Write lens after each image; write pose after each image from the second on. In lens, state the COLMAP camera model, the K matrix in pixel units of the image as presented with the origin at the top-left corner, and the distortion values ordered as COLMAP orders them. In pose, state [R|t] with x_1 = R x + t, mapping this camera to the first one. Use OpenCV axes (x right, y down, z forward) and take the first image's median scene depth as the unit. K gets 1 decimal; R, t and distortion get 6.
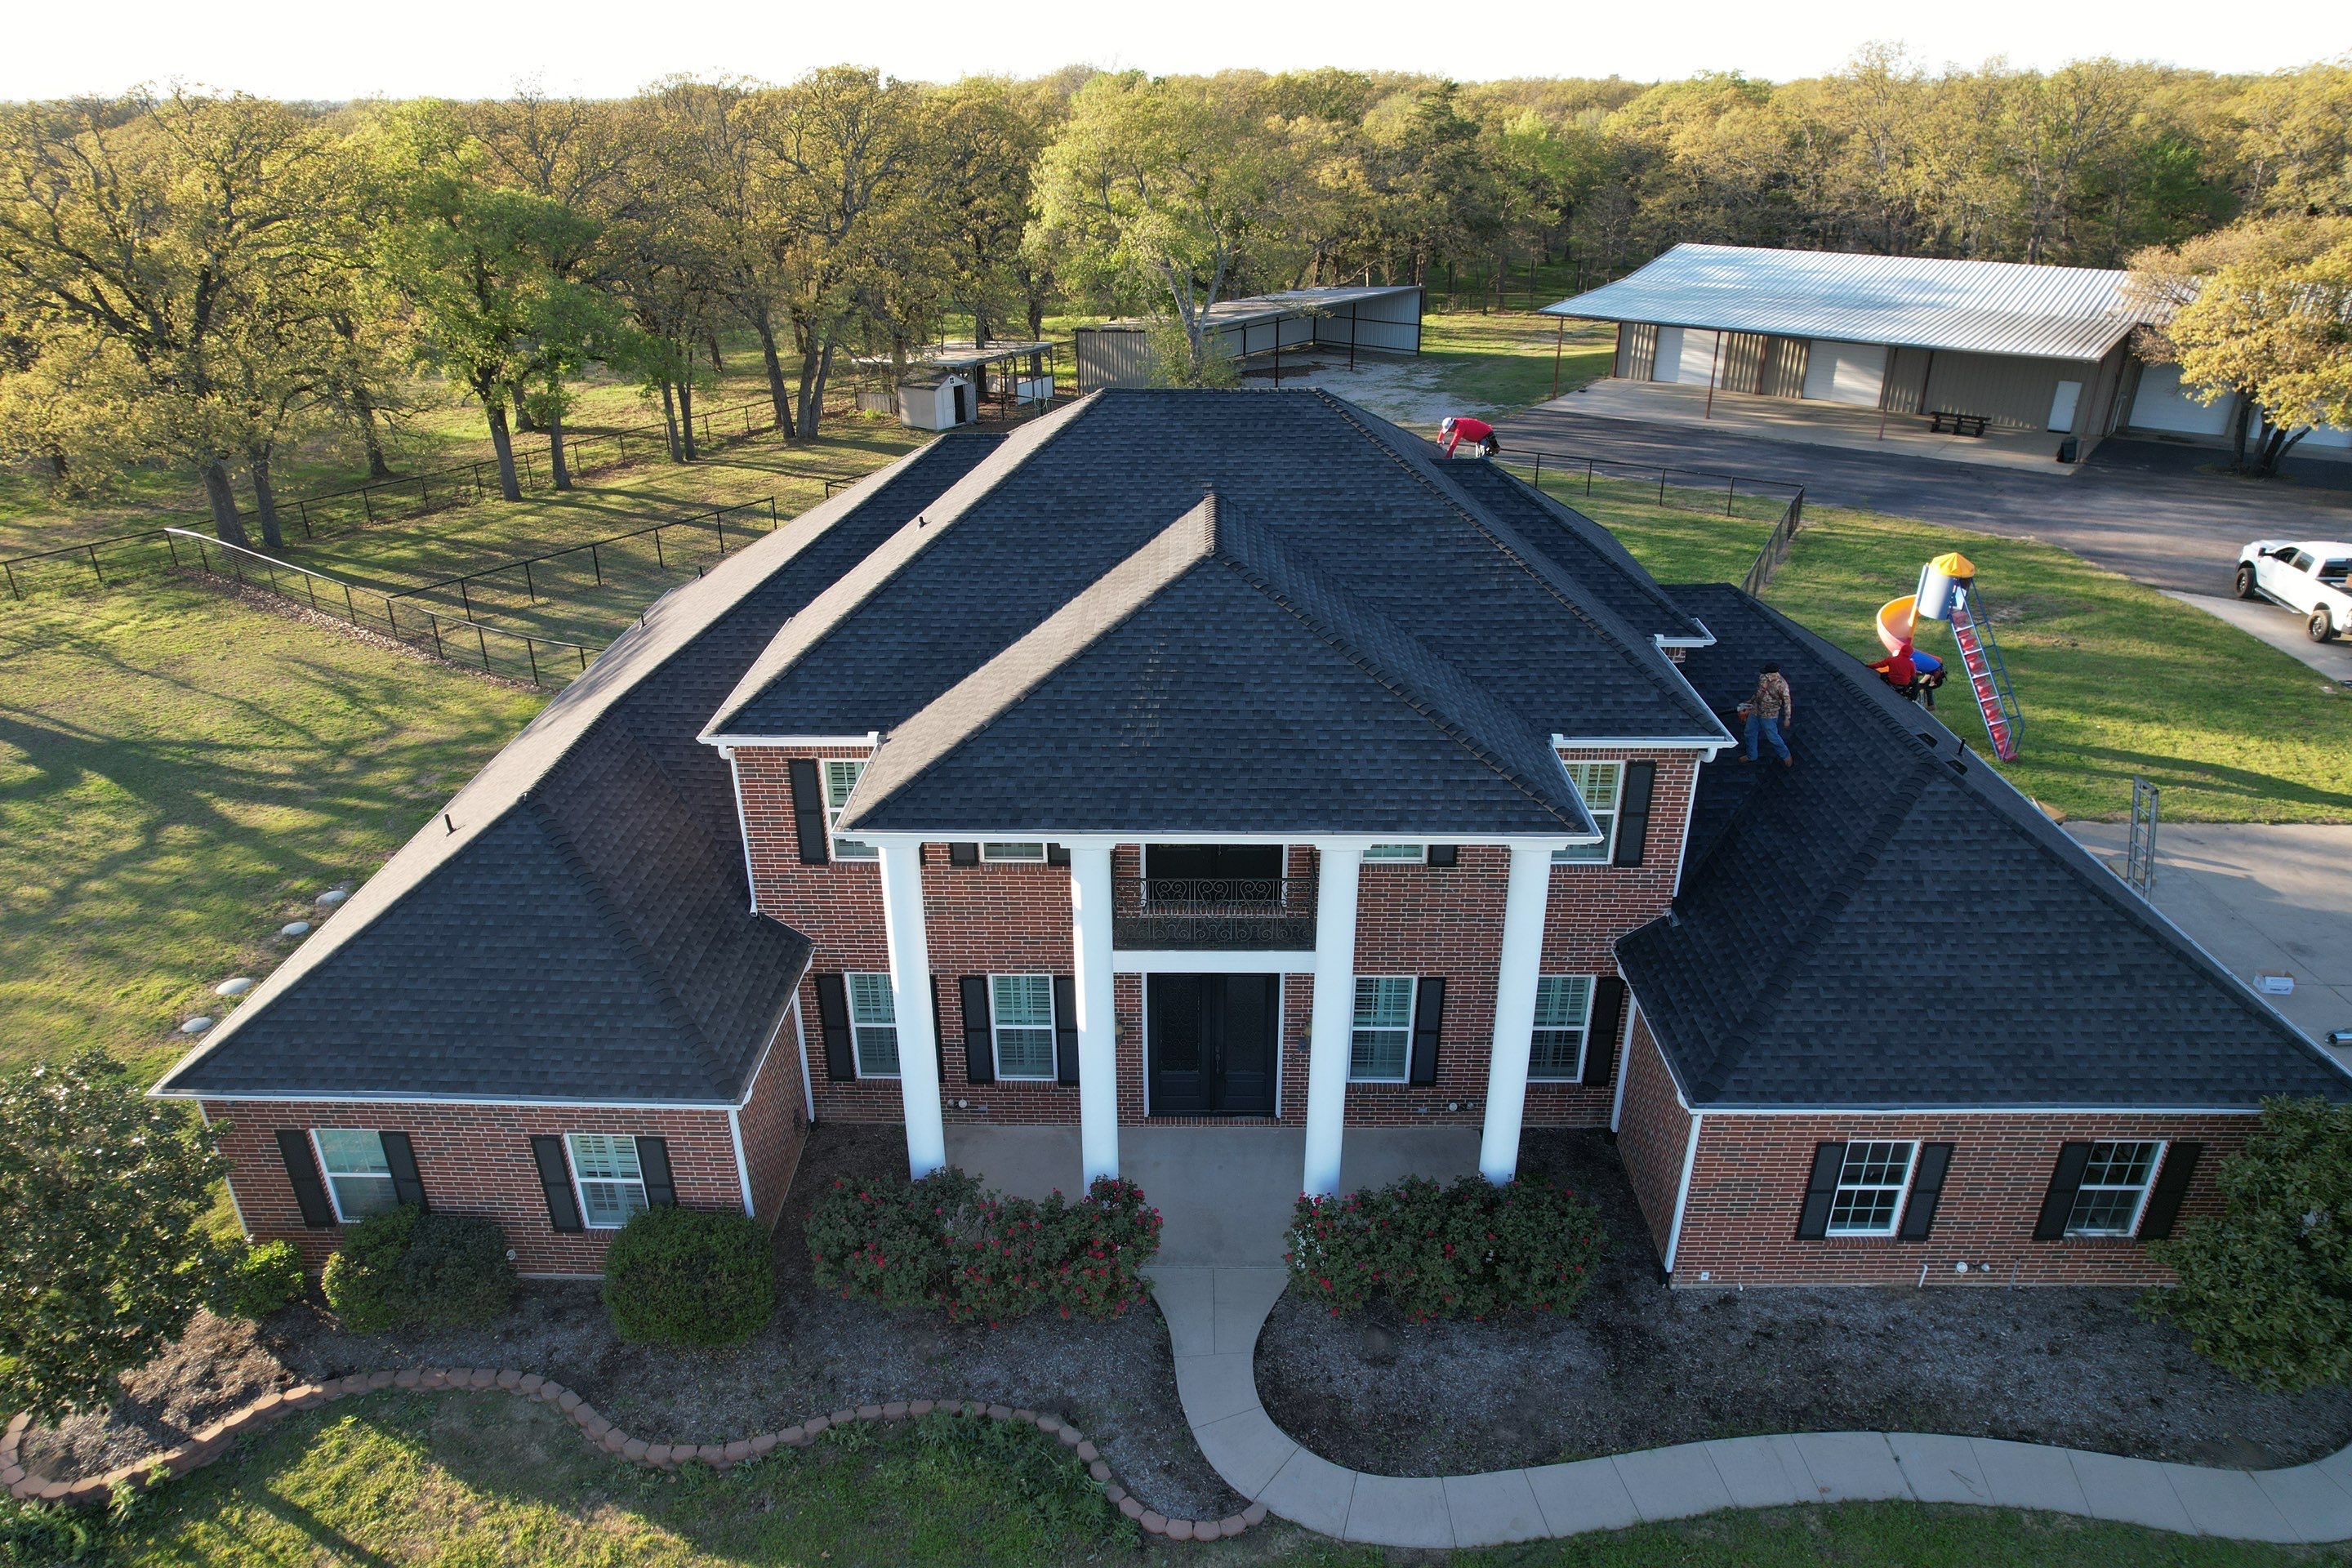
lens RADIAL K [[1502.9, 0, 1174.5], [0, 1502.9, 786.4], [0, 0, 1]] dist [-0.074632, 0.063160]
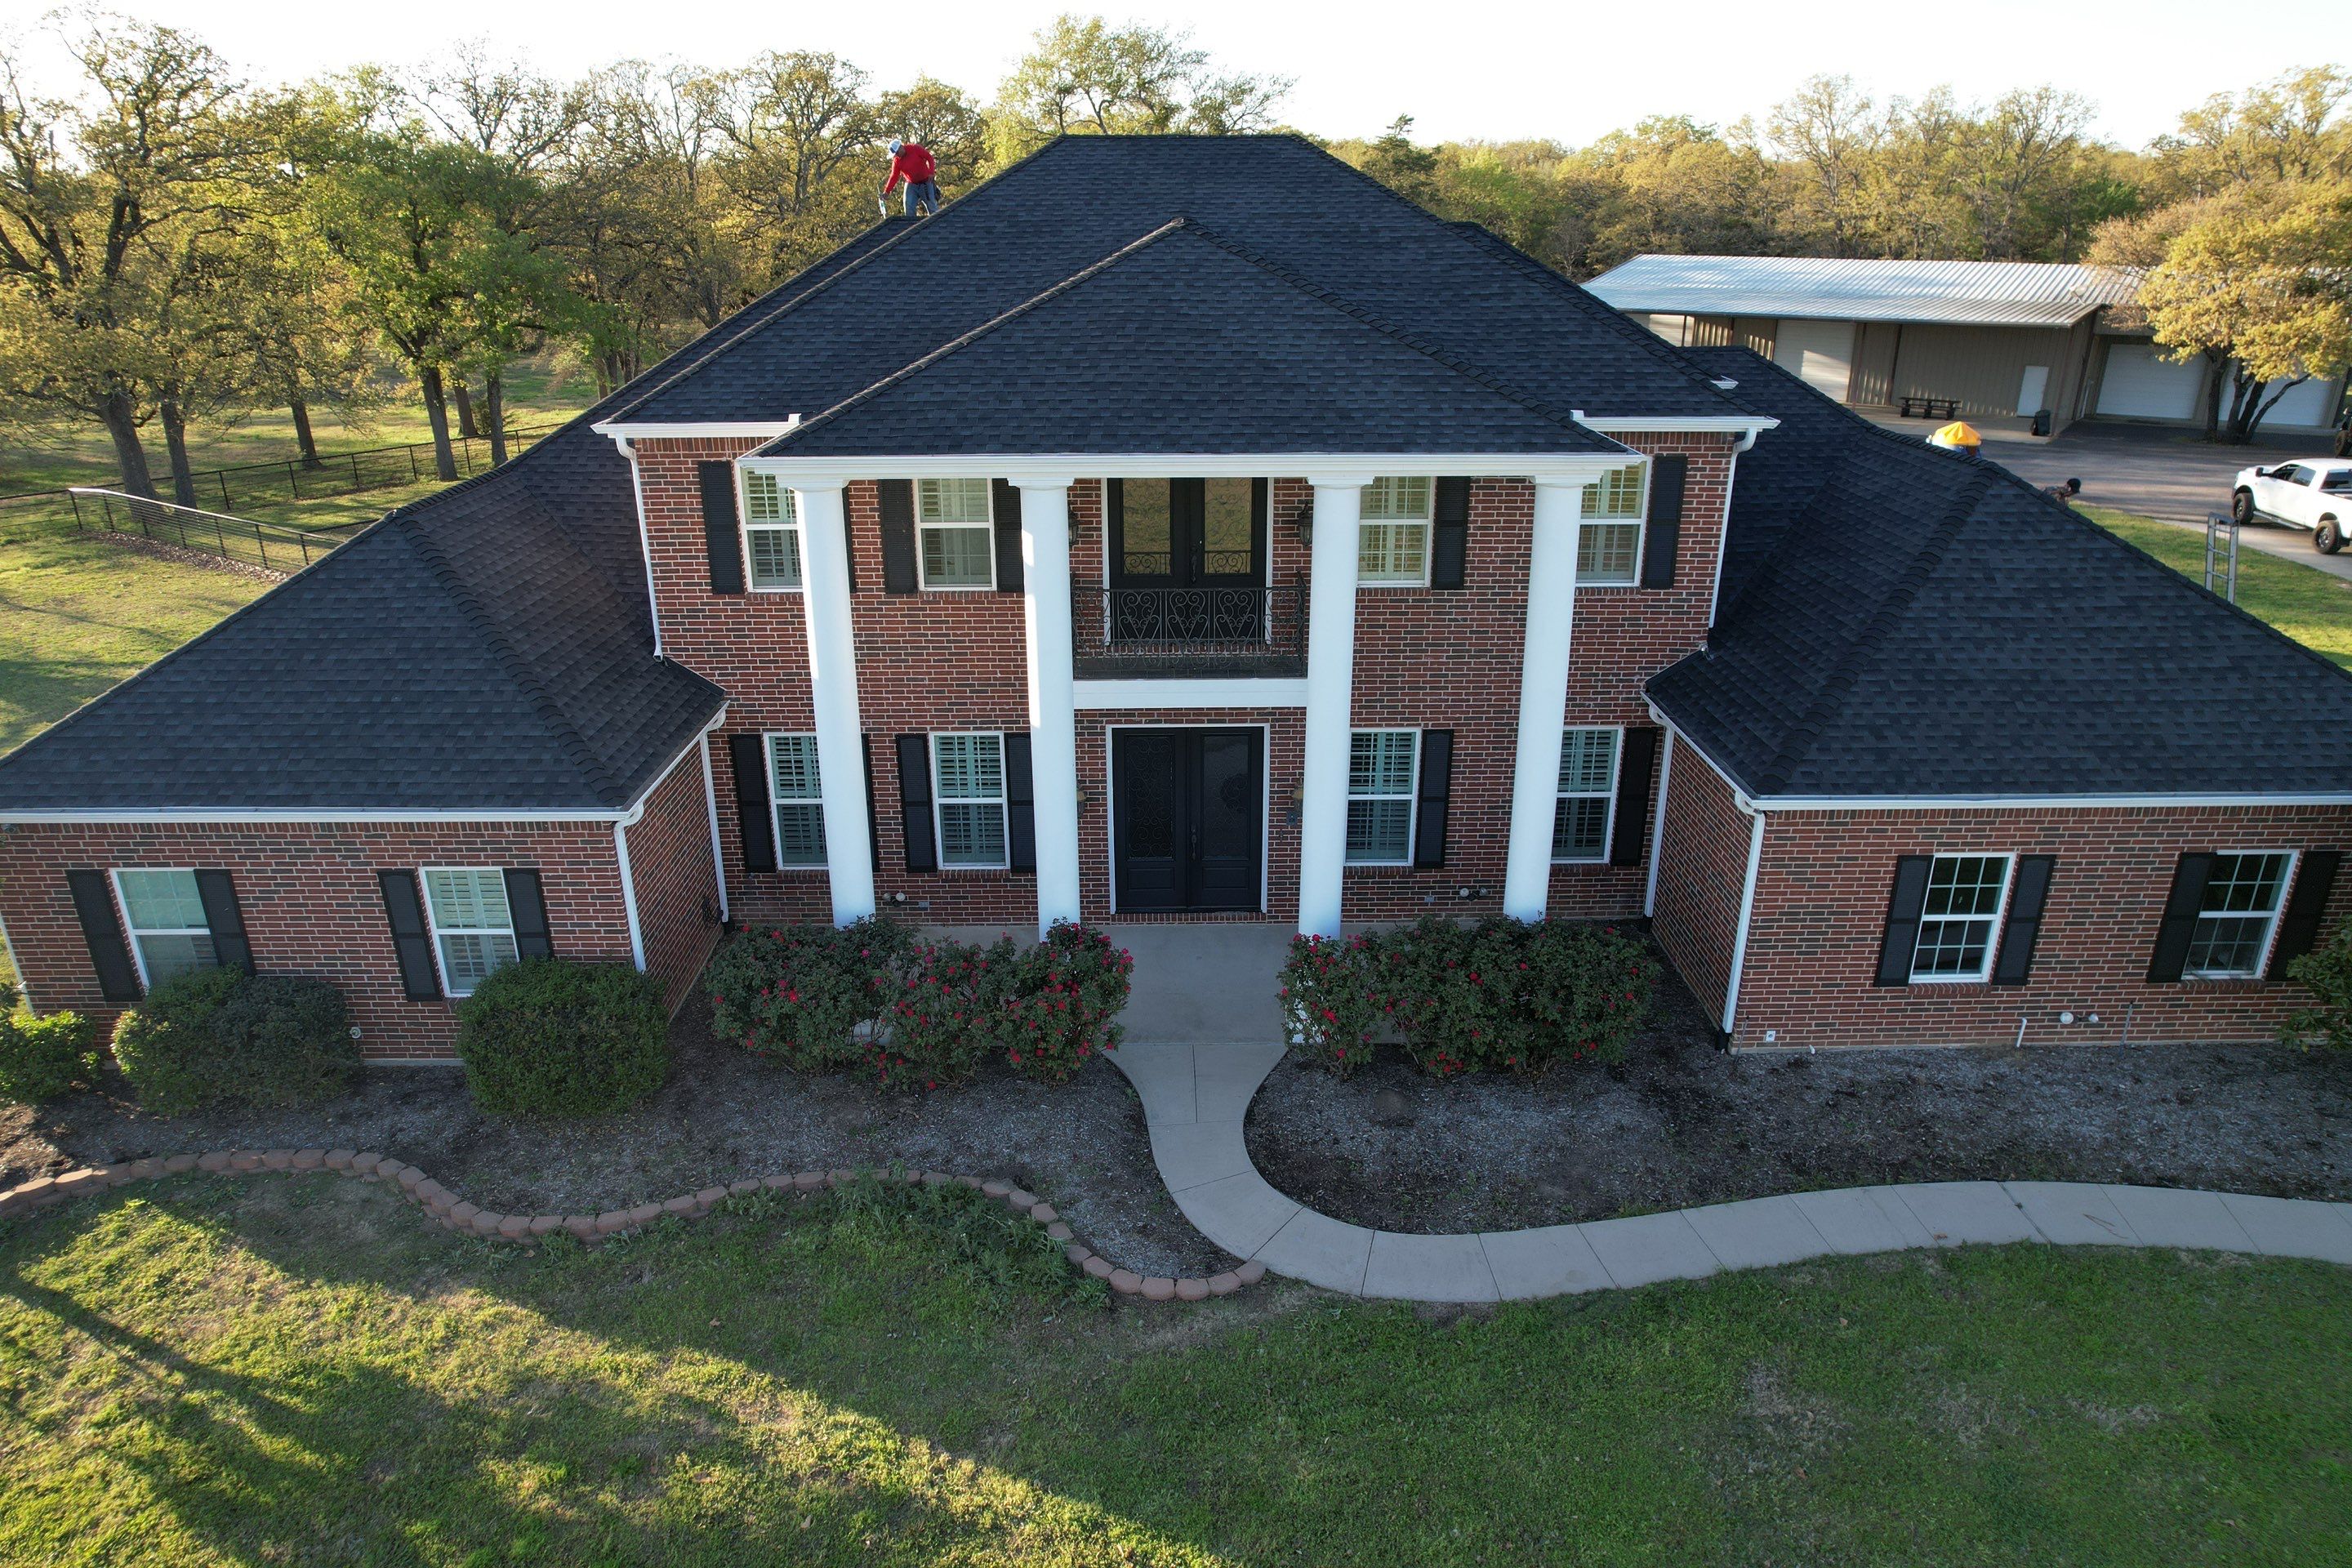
lens RADIAL K [[1502.9, 0, 1175.2], [0, 1502.9, 786.0], [0, 0, 1]] dist [-0.074632, 0.063160]
pose [[0.999637, -0.009748, 0.025122, -0.004424], [0.011429, 0.997641, -0.067687, 0.245196], [-0.024403, 0.067950, 0.997390, 0.149255]]
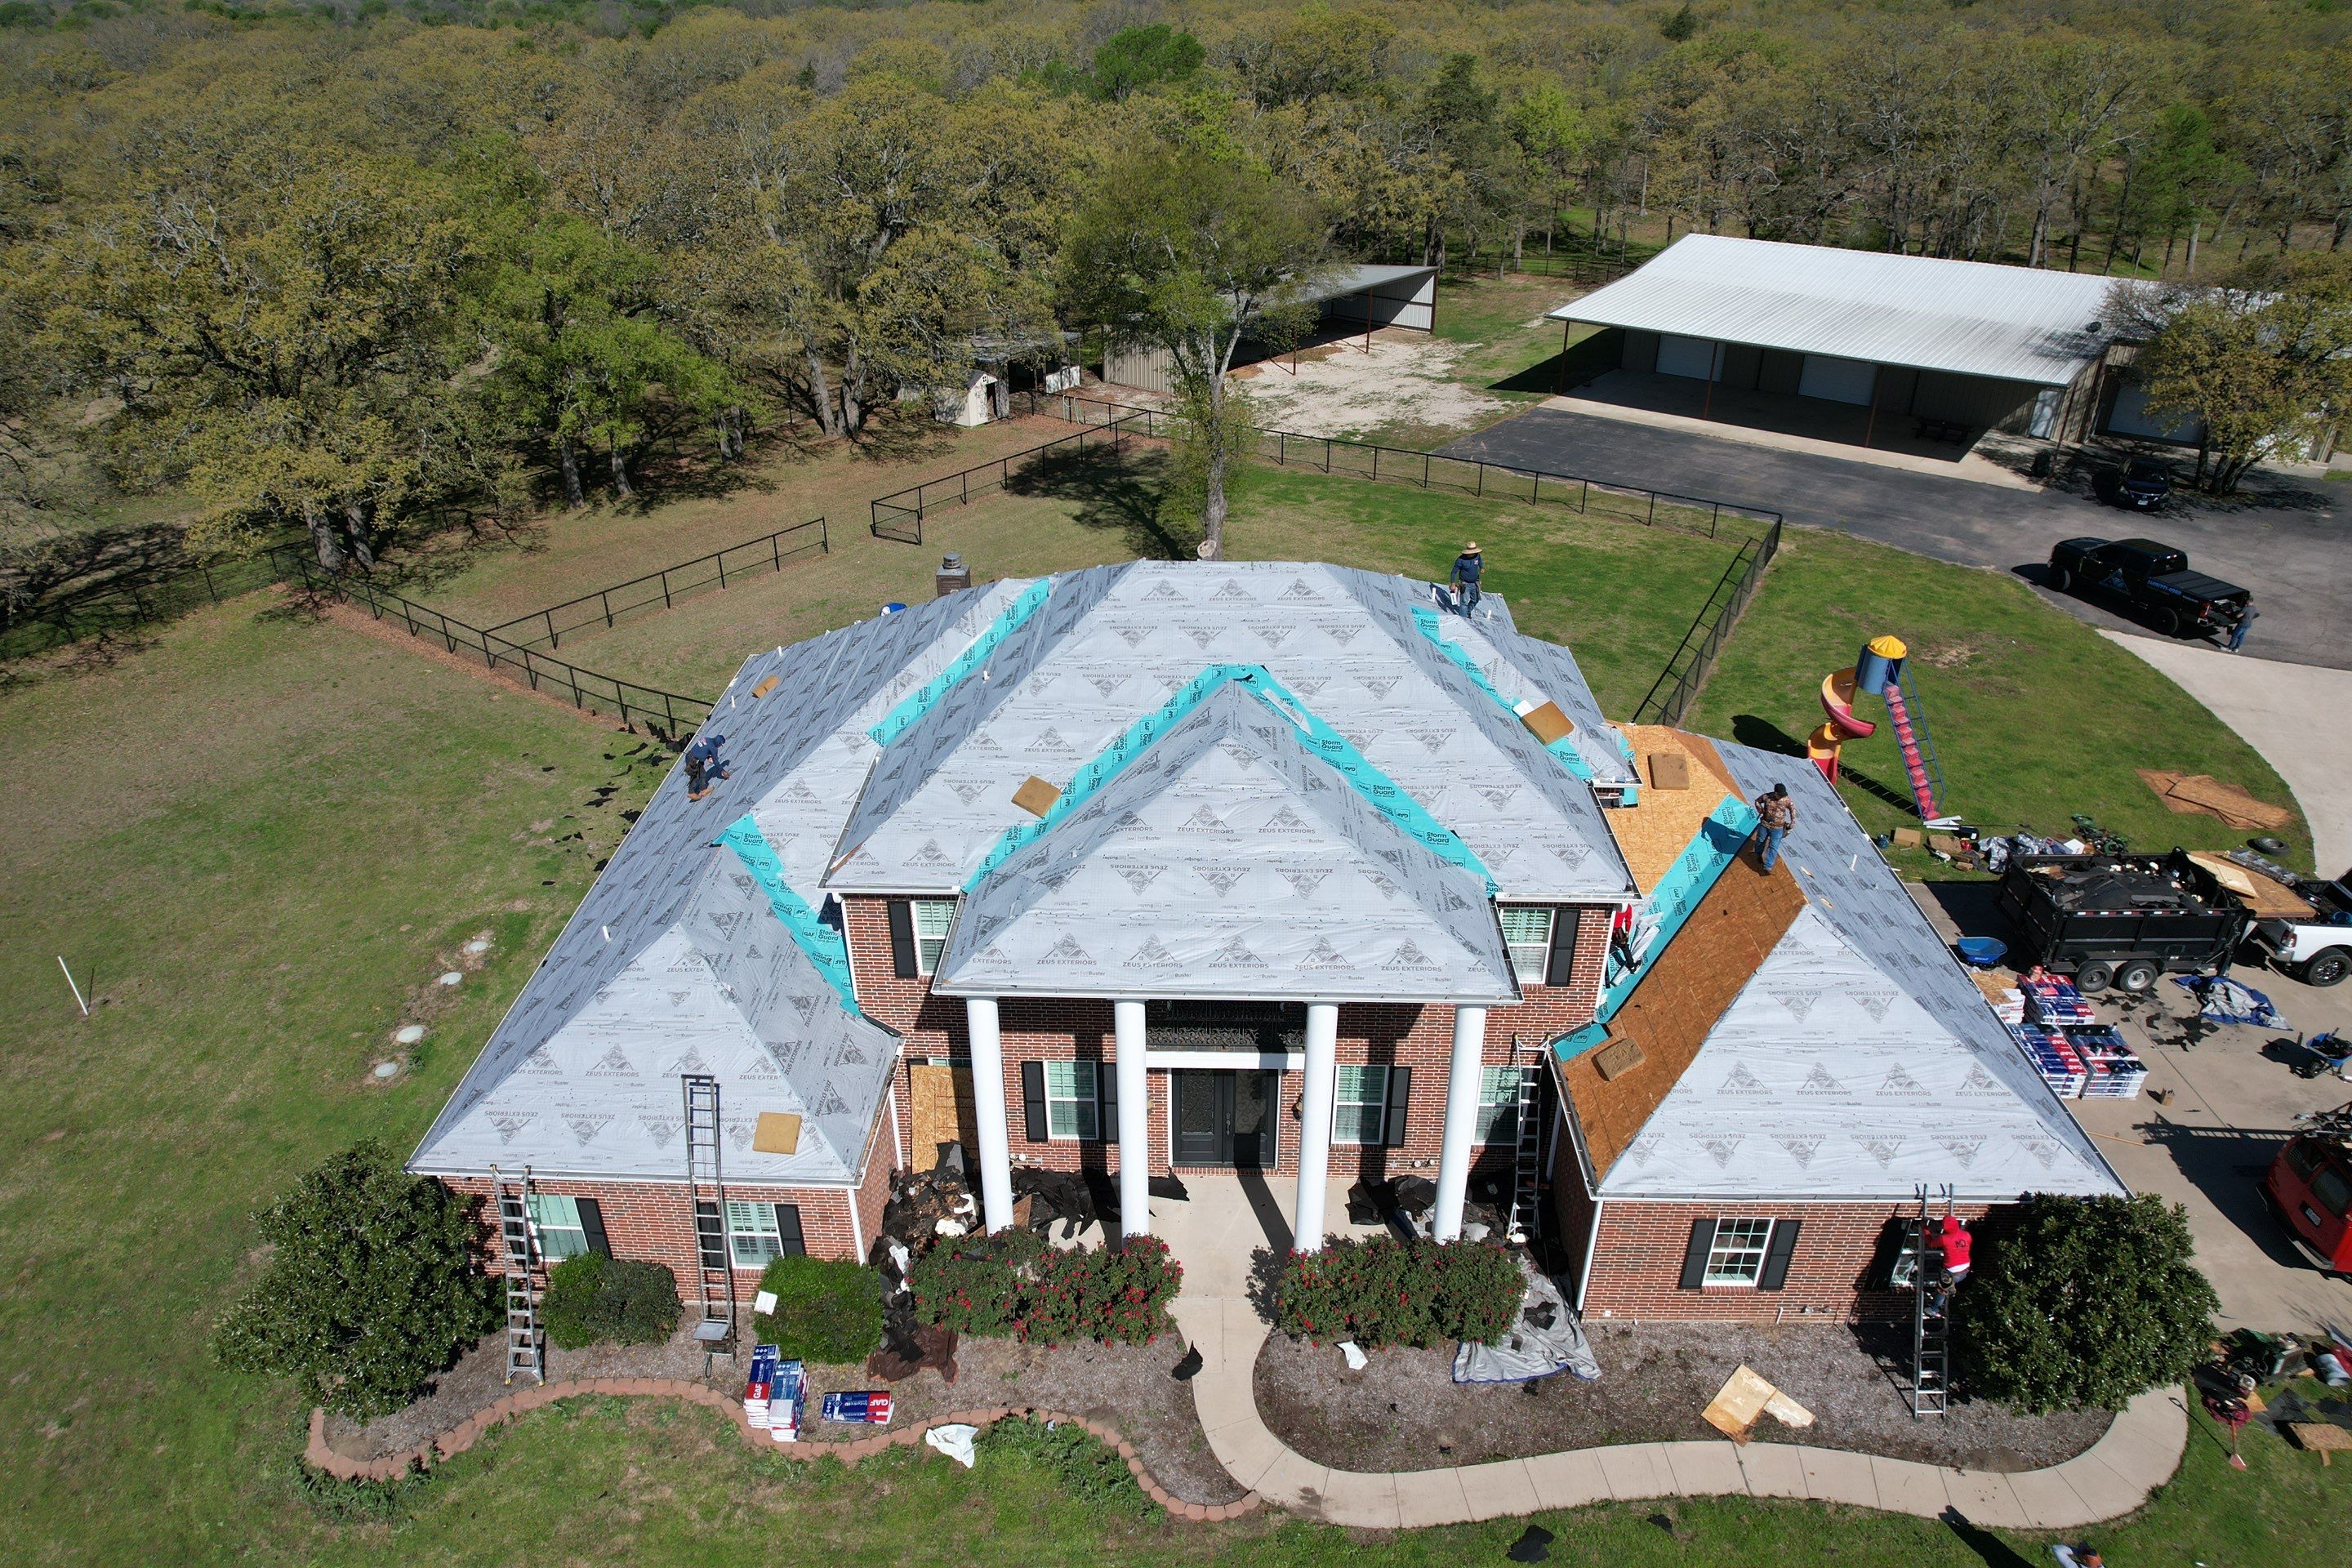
lens RADIAL K [[1502.9, 0, 1172.8], [0, 1502.9, 783.5], [0, 0, 1]] dist [-0.074632, 0.063160]
pose [[0.999887, 0.006106, -0.013764, -0.001873], [-0.005234, 0.998031, 0.062507, -0.206541], [0.014119, -0.062427, 0.997950, -0.256296]]
